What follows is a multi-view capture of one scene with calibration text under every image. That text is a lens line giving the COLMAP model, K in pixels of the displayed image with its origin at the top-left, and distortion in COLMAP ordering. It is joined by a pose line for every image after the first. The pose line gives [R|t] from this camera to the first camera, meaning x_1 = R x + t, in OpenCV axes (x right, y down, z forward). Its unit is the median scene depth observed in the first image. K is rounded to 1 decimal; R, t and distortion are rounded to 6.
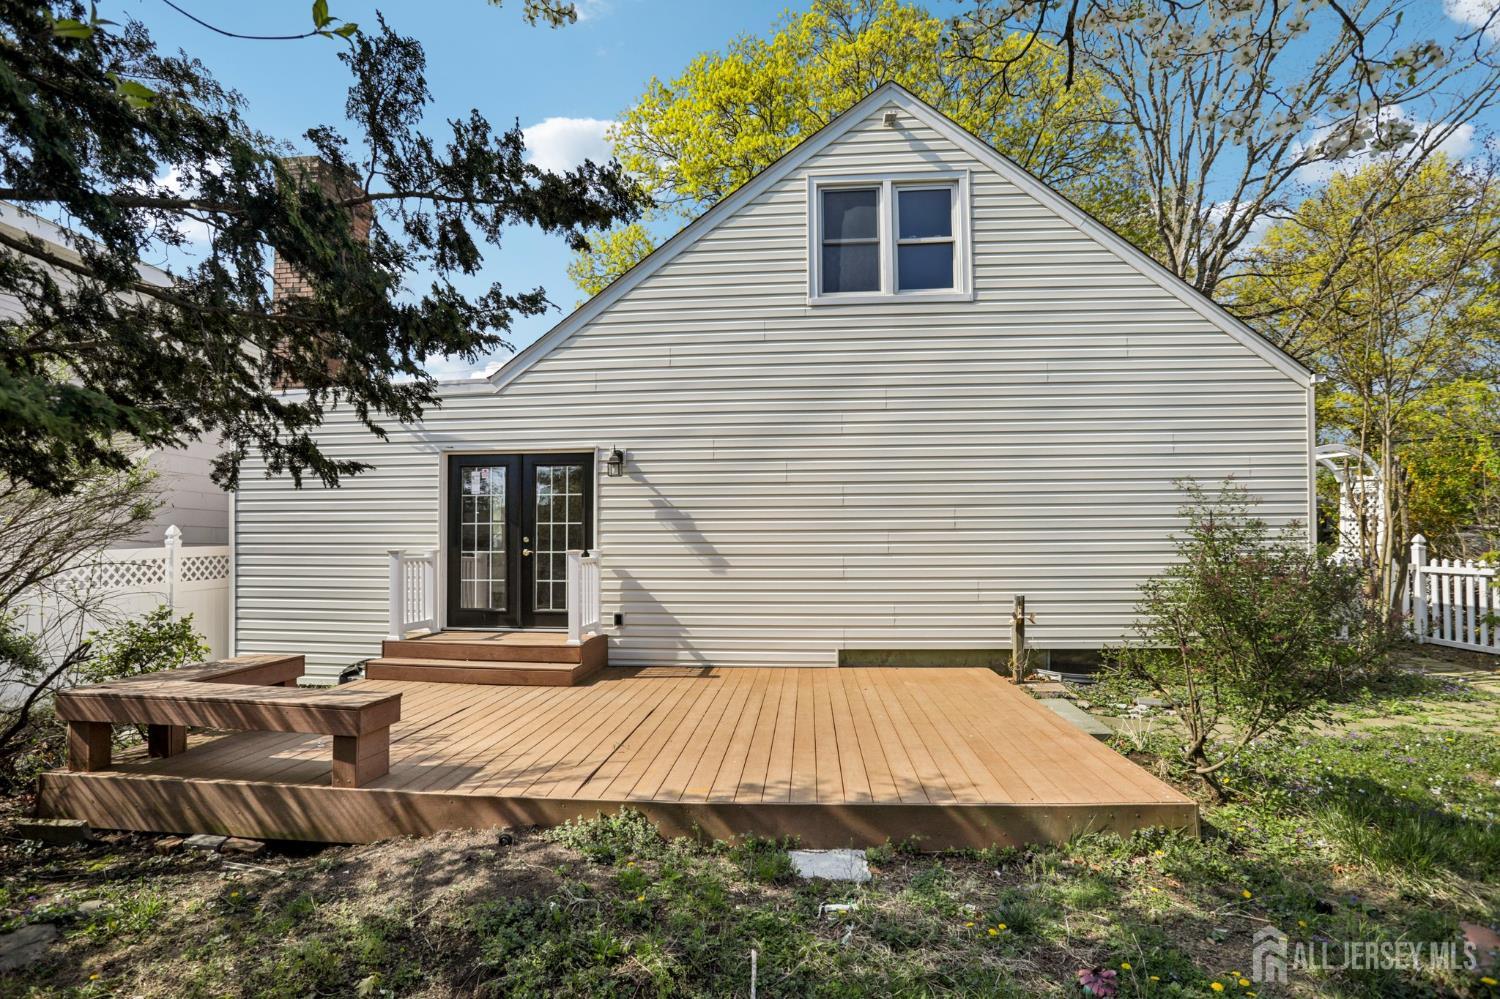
lens RADIAL K [[762.3, 0, 750.1], [0, 762.3, 548.4], [0, 0, 1]] dist [-0.079474, 0.030356]
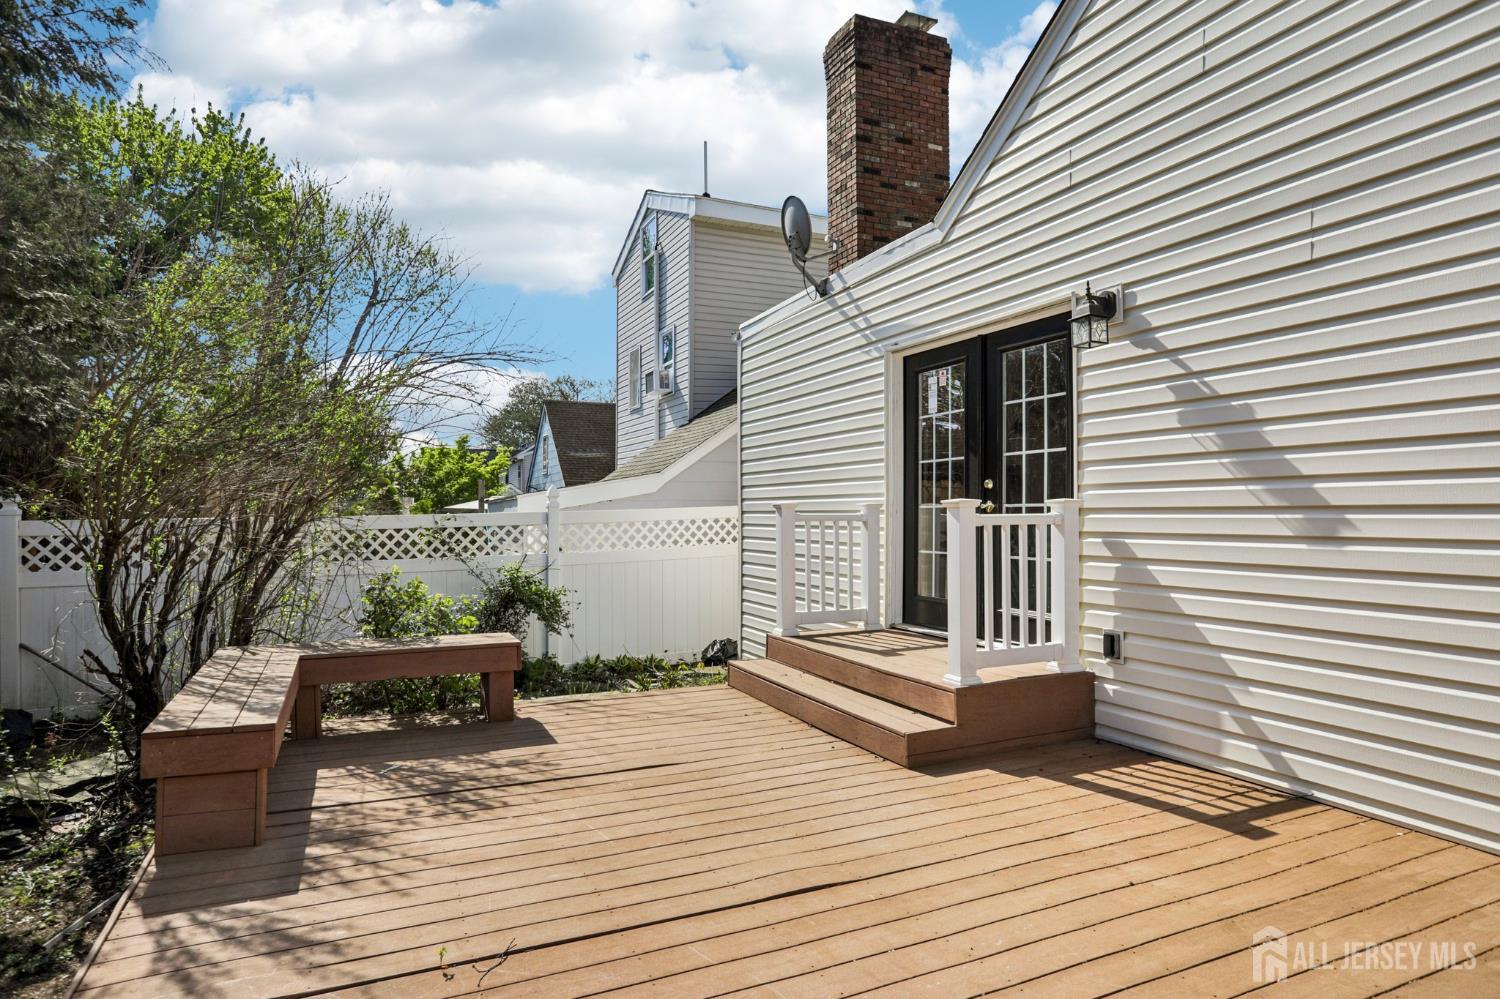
lens RADIAL K [[861.8, 0, 729.3], [0, 861.8, 500.2], [0, 0, 1]] dist [-0.065099, 0.047100]
pose [[0.474441, -0.013435, -0.880185, 0.187522], [0.003778, 0.999905, -0.013226, 0.008656], [0.880279, 0.002949, 0.474447, 0.543108]]
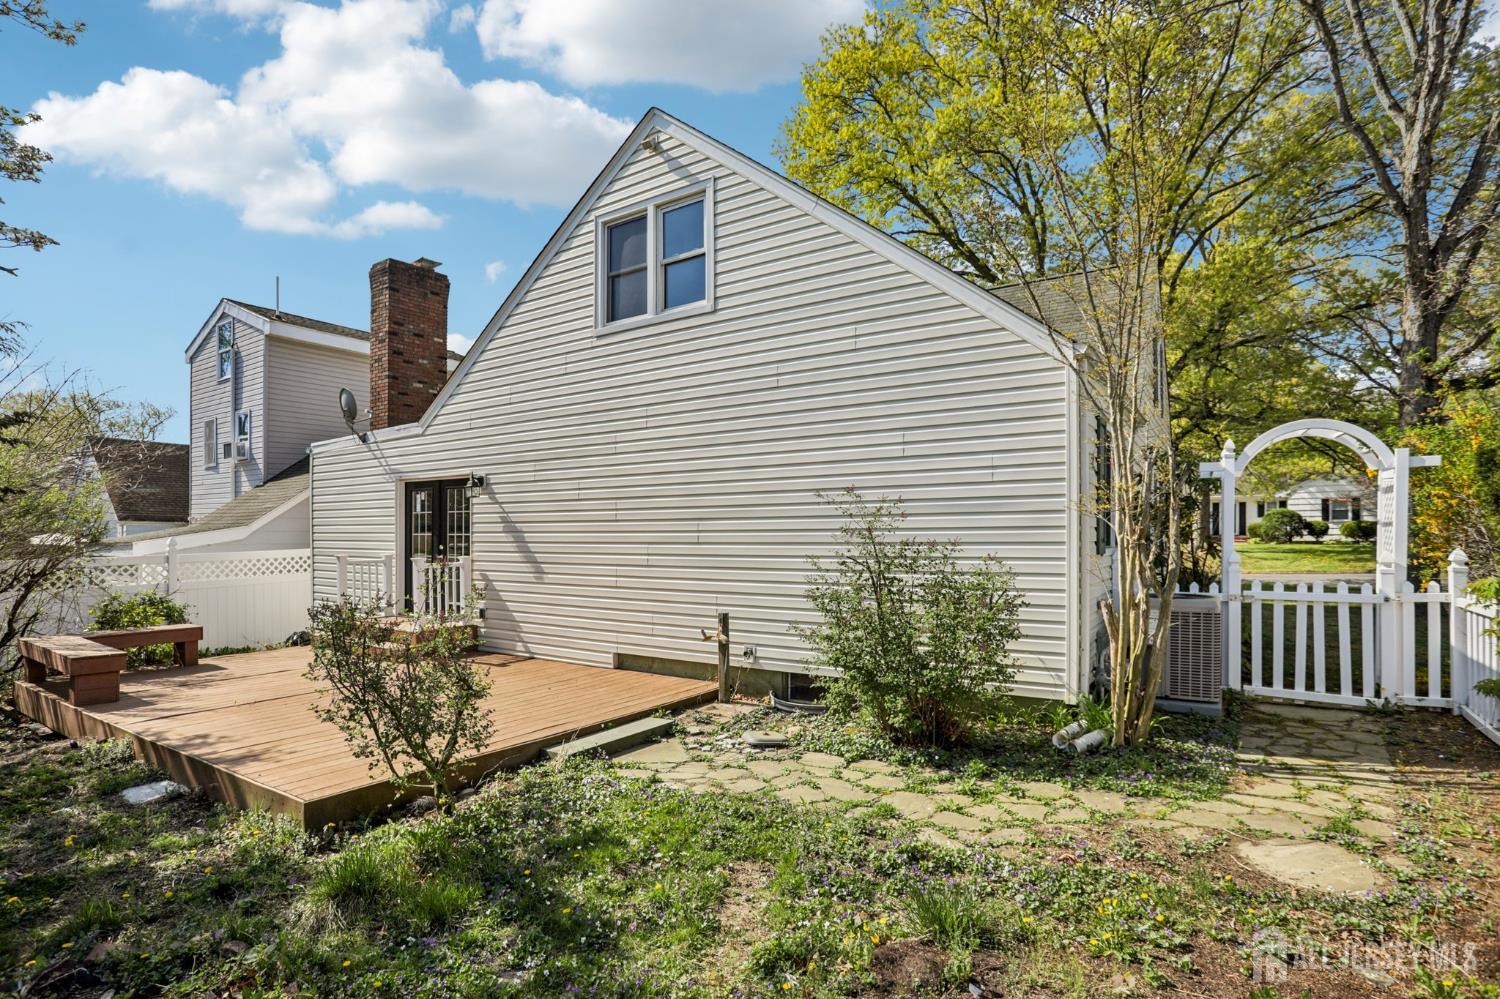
lens RADIAL K [[762.3, 0, 750.1], [0, 762.3, 548.4], [0, 0, 1]] dist [-0.079474, 0.030356]
pose [[0.874655, 0.011819, -0.484601, 0.807602], [-0.002023, 0.999783, 0.020733, -0.038144], [0.484741, -0.017154, 0.874490, 0.147424]]
